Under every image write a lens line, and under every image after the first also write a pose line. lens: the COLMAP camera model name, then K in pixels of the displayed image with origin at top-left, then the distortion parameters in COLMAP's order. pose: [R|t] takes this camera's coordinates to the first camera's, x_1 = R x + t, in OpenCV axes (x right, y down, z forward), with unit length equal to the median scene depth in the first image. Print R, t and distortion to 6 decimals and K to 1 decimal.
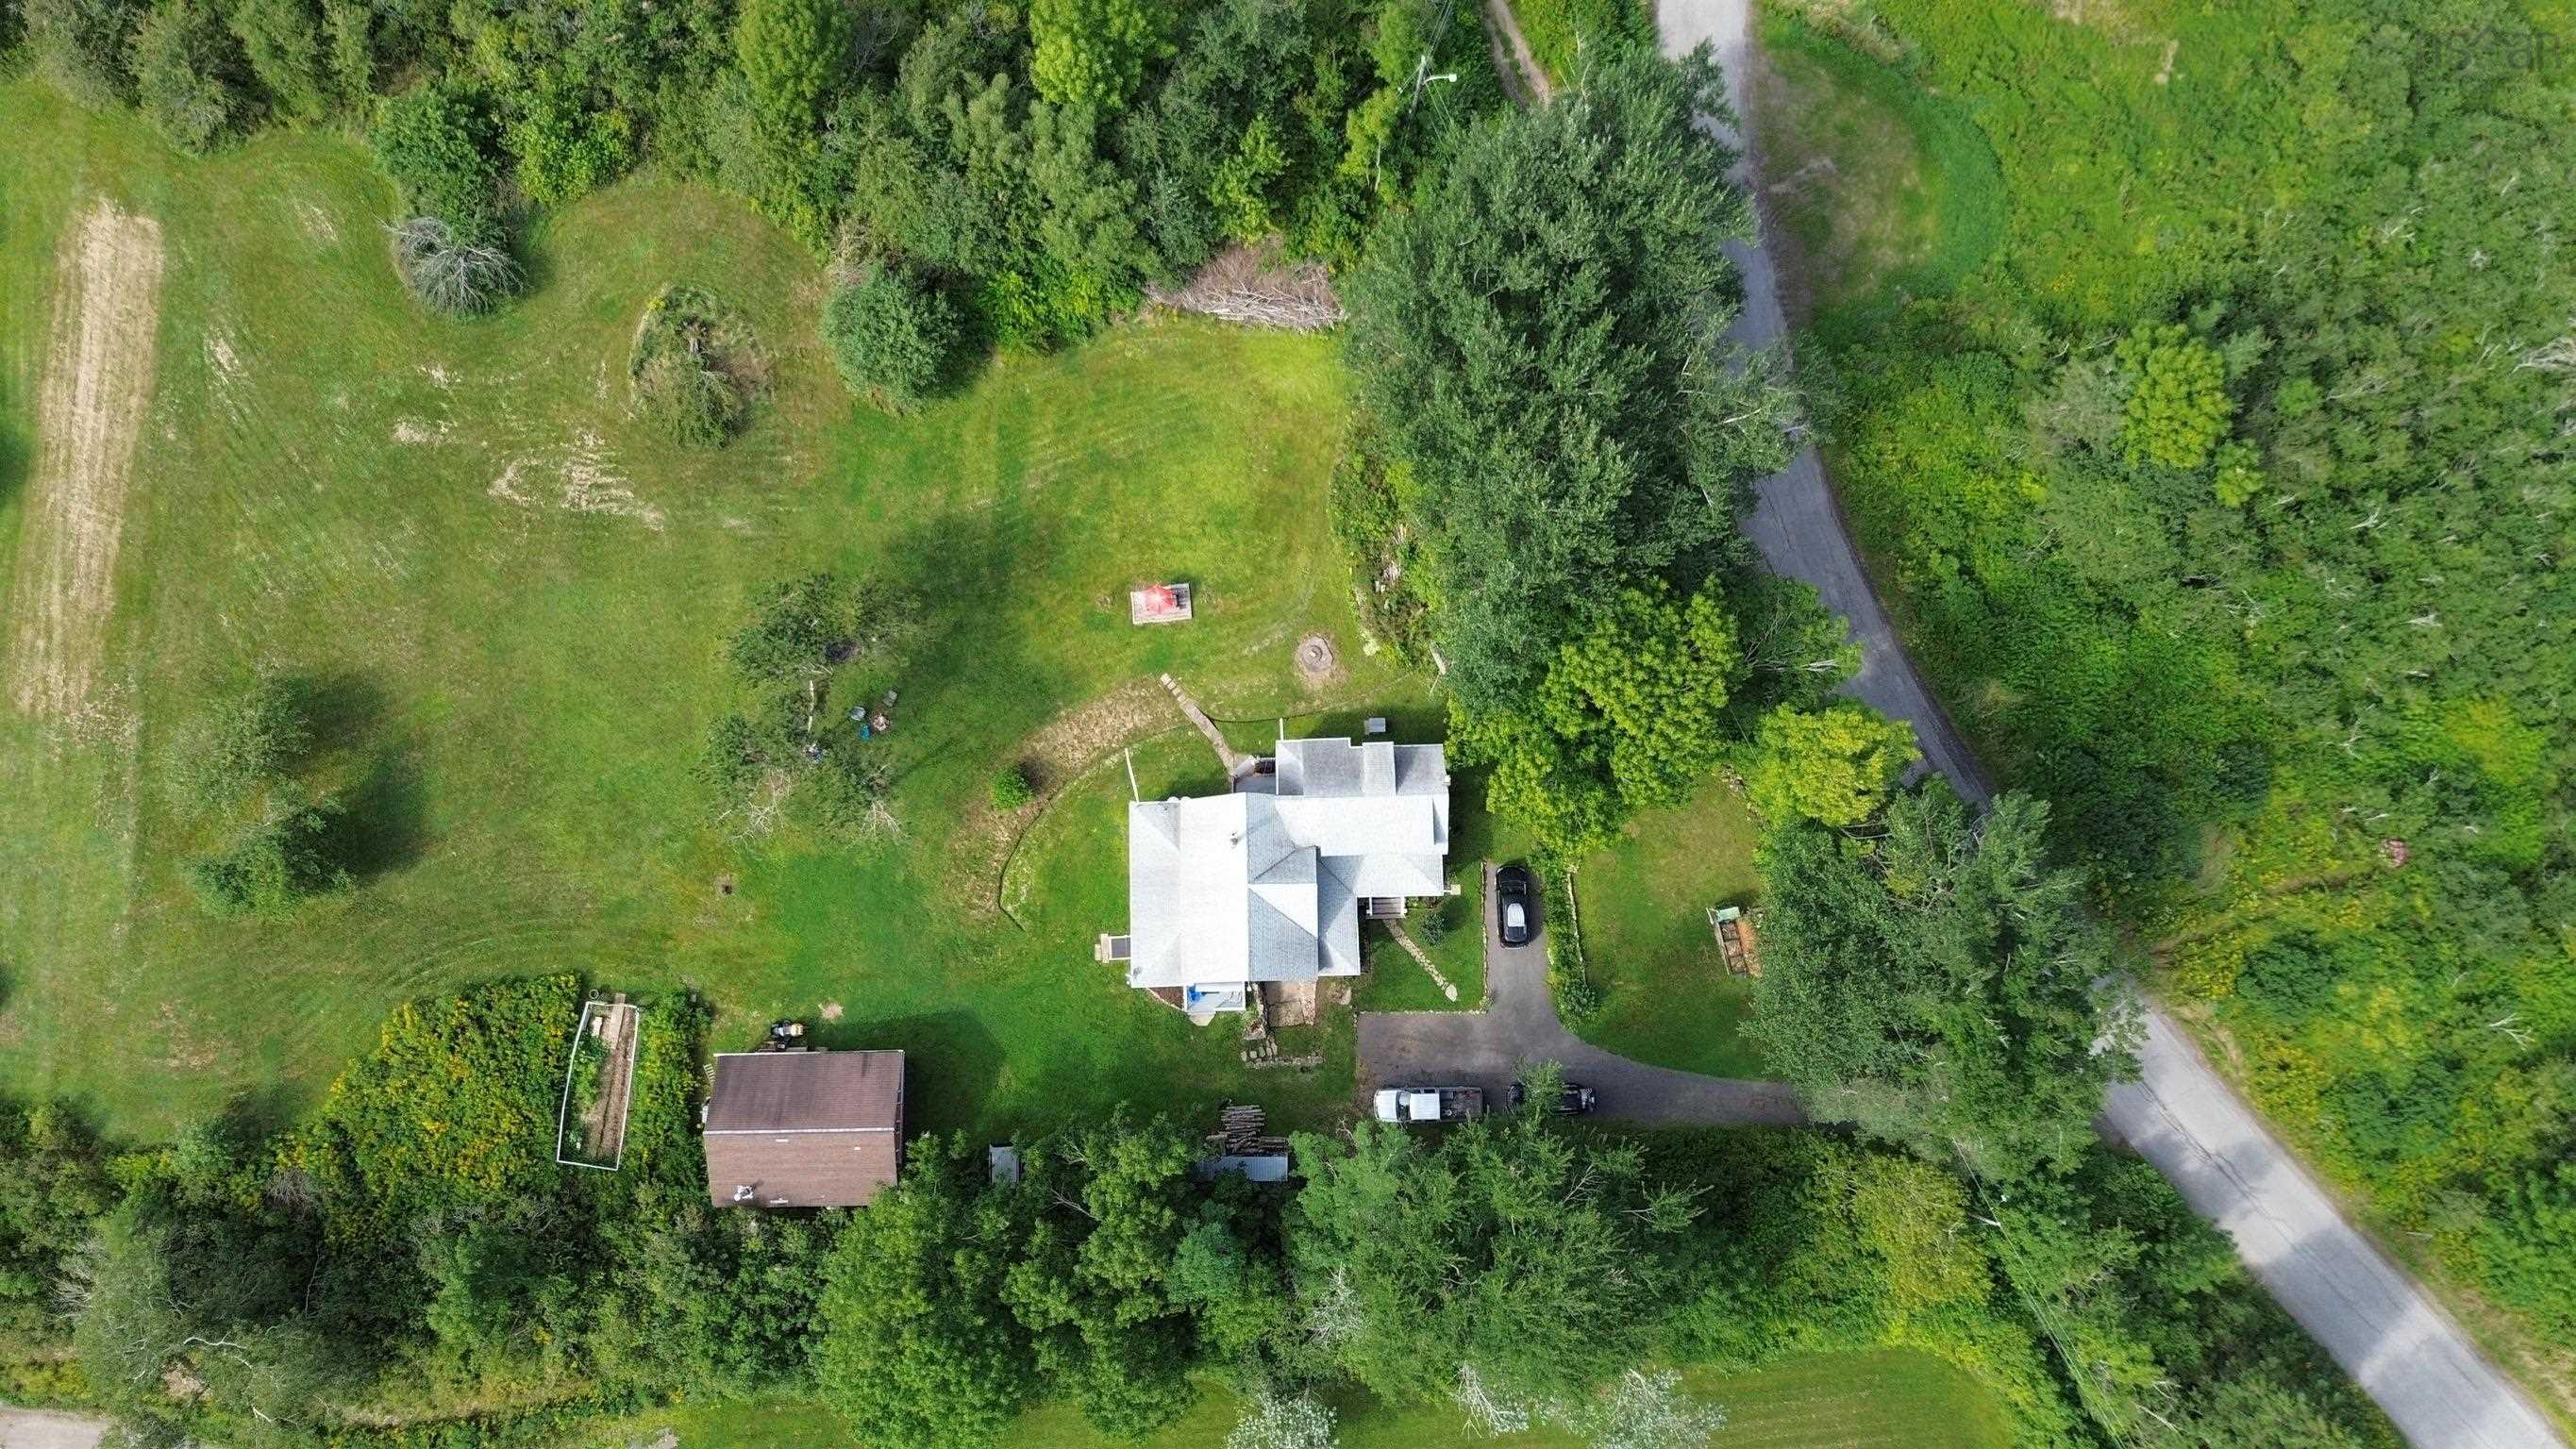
lens RADIAL K [[1963.3, 0, 1258.6], [0, 1963.3, 706.9], [0, 0, 1]] dist [0.075288, -0.091151]
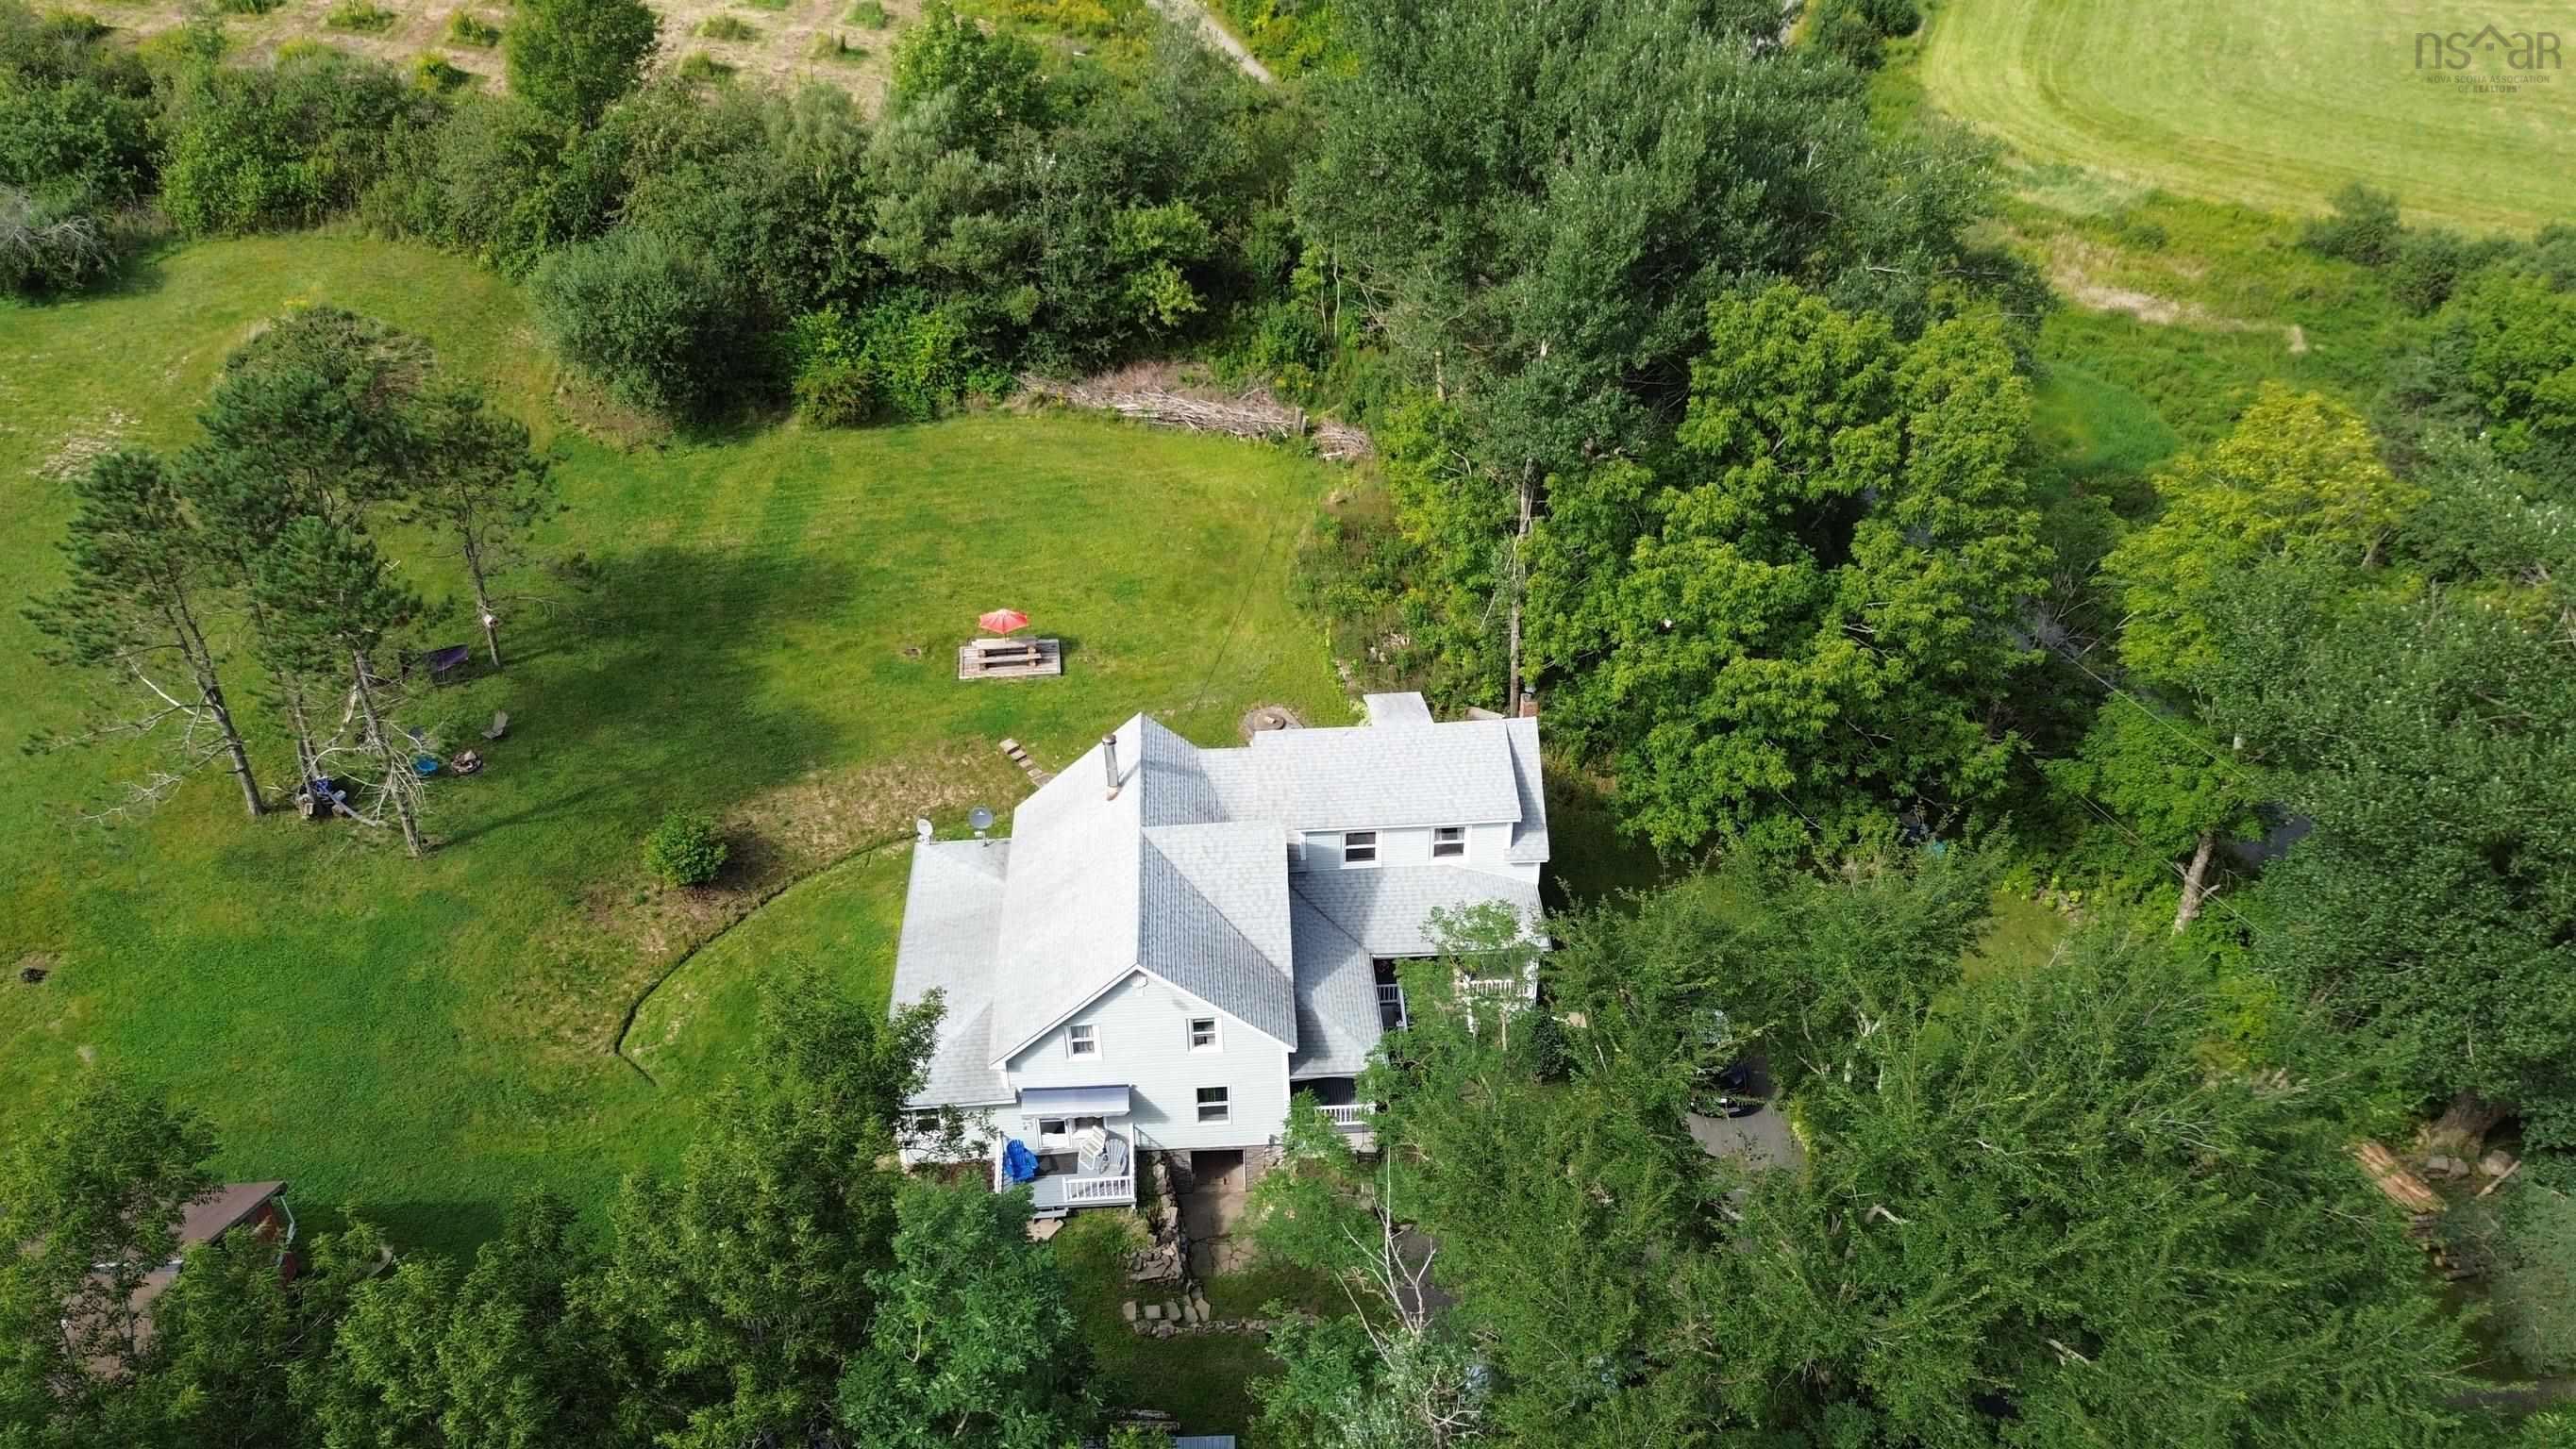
lens RADIAL K [[1963.3, 0, 1258.6], [0, 1963.3, 706.9], [0, 0, 1]] dist [0.075288, -0.091151]
pose [[0.999692, -0.012937, 0.021171, 0.012670], [0.024330, 0.678284, -0.734397, 0.397815], [-0.004859, 0.734686, 0.678390, 0.619626]]
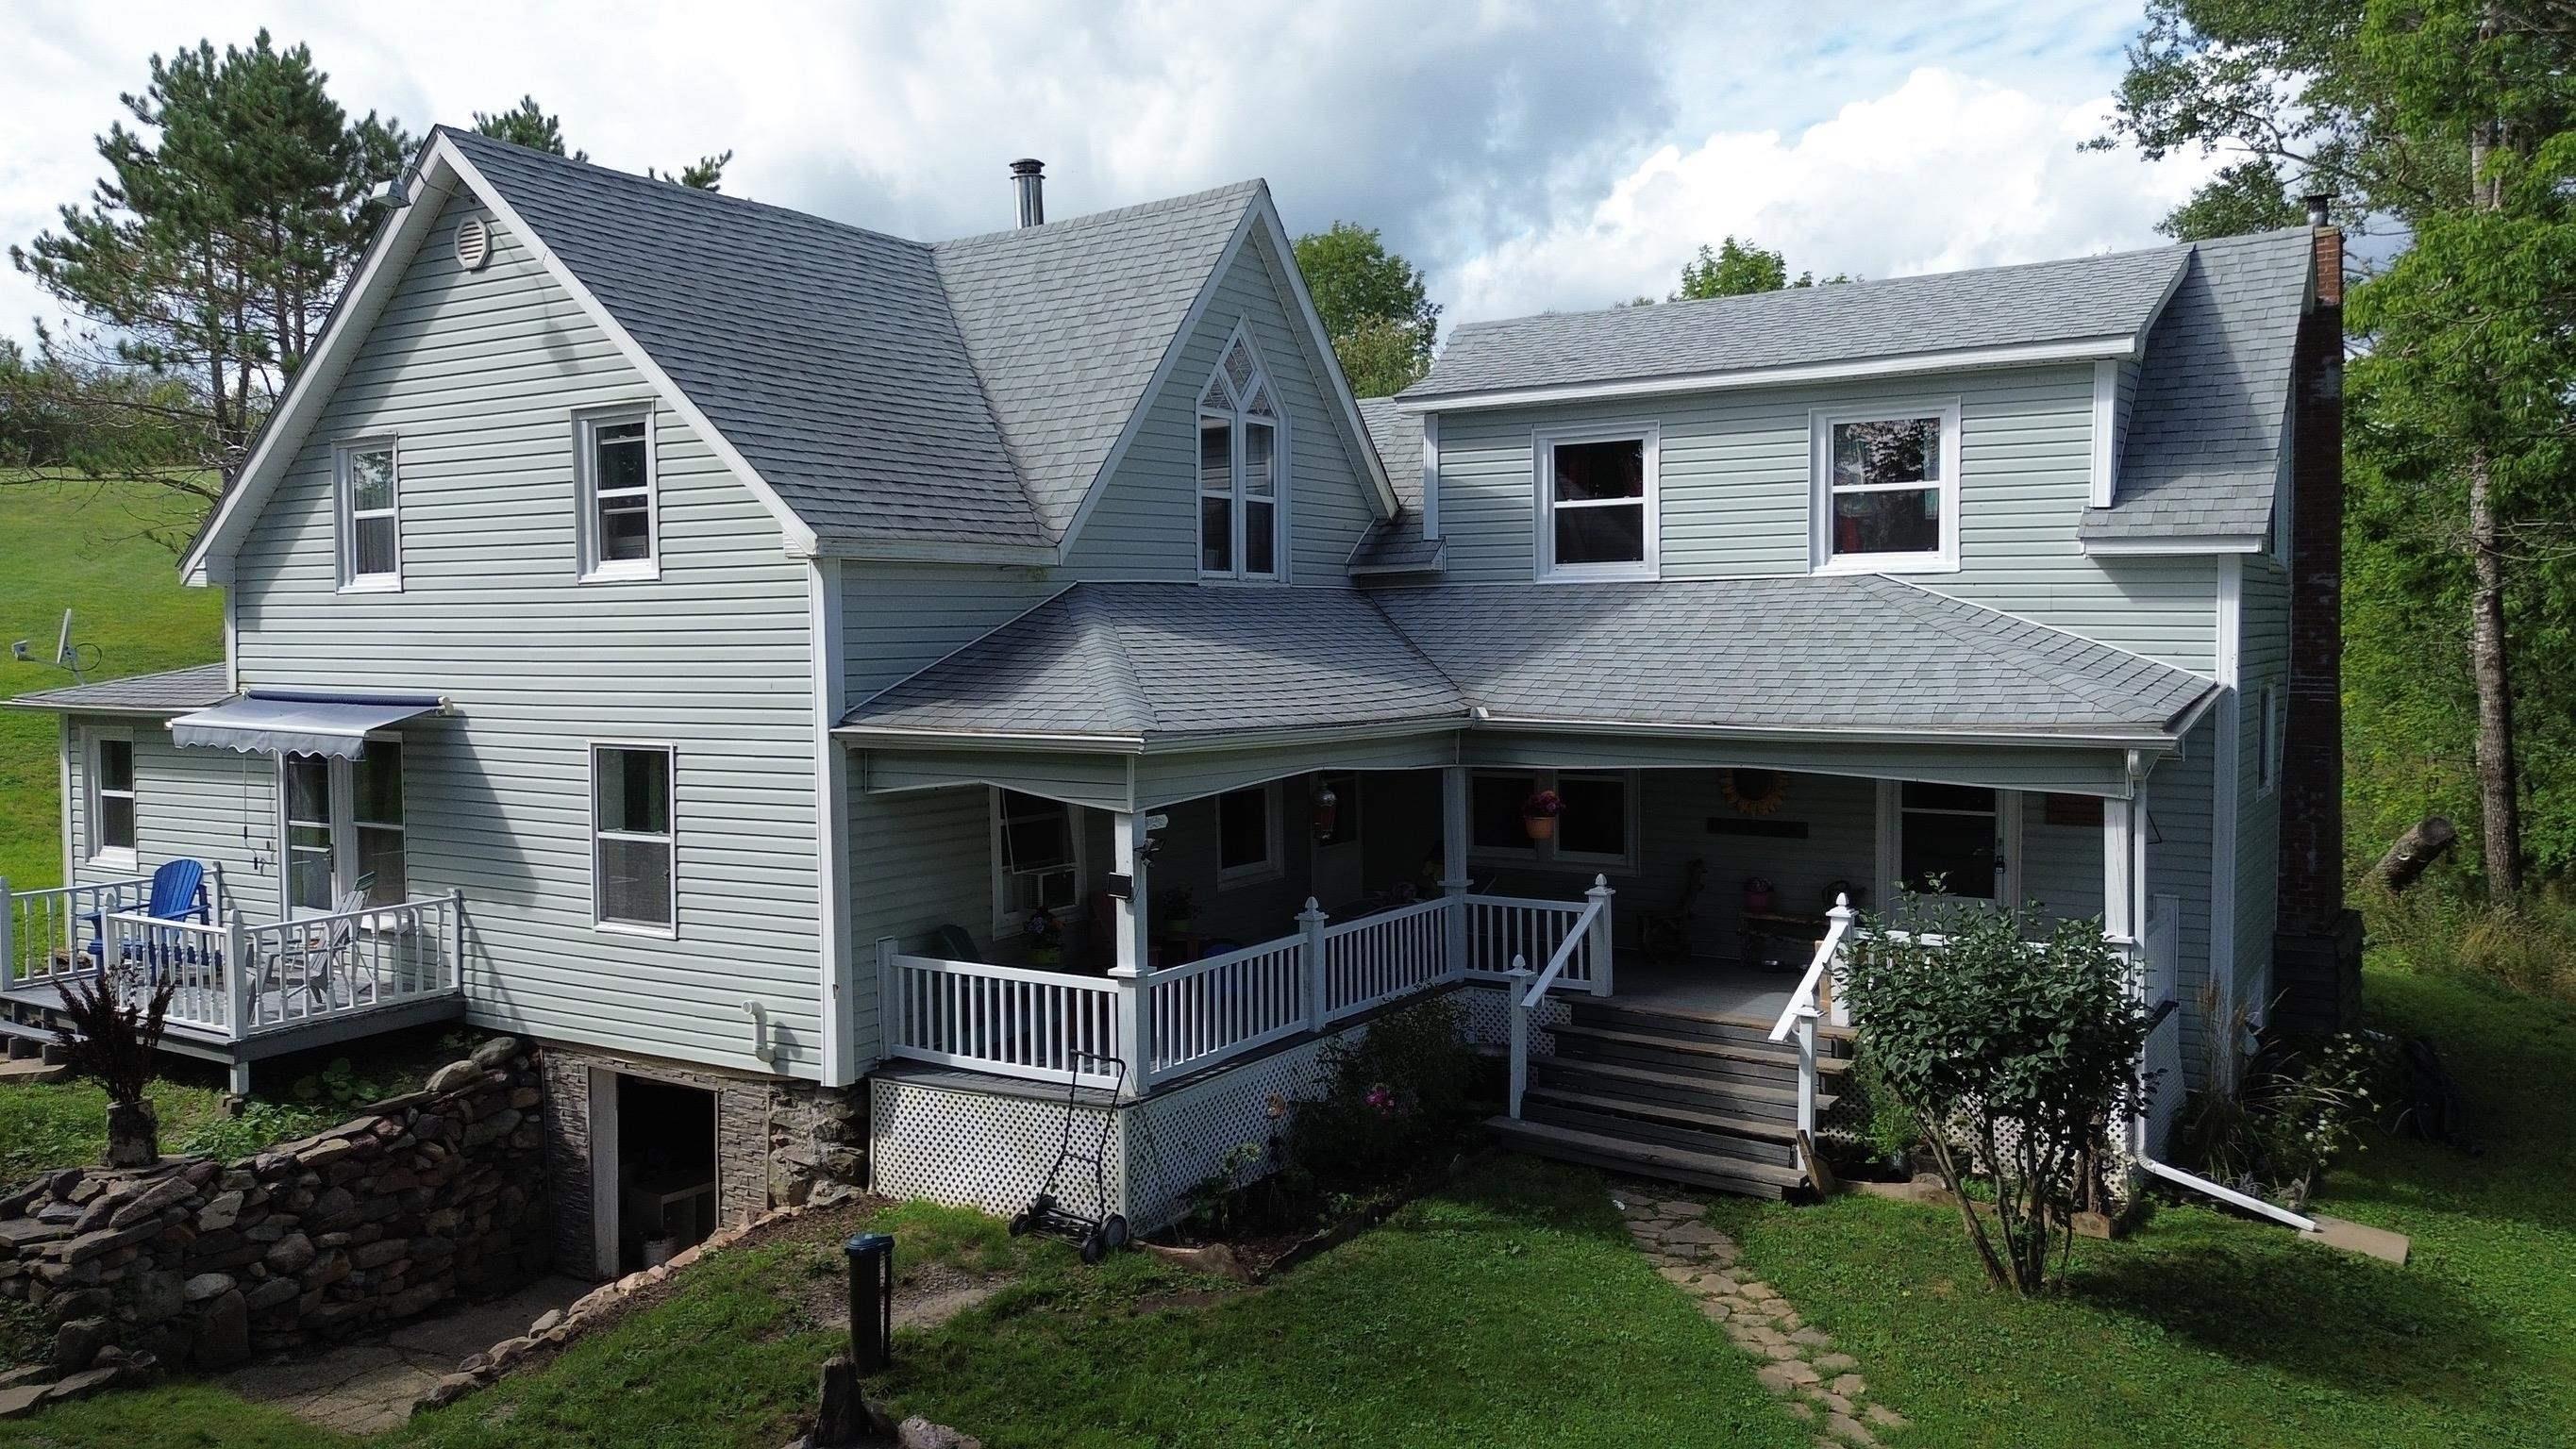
lens RADIAL K [[1963.3, 0, 1258.6], [0, 1963.3, 706.9], [0, 0, 1]] dist [0.075288, -0.091151]
pose [[0.837654, 0.046010, -0.544259, 0.110141], [-0.542689, 0.182917, -0.819775, 0.209895], [0.061837, 0.982051, 0.178190, 0.960445]]
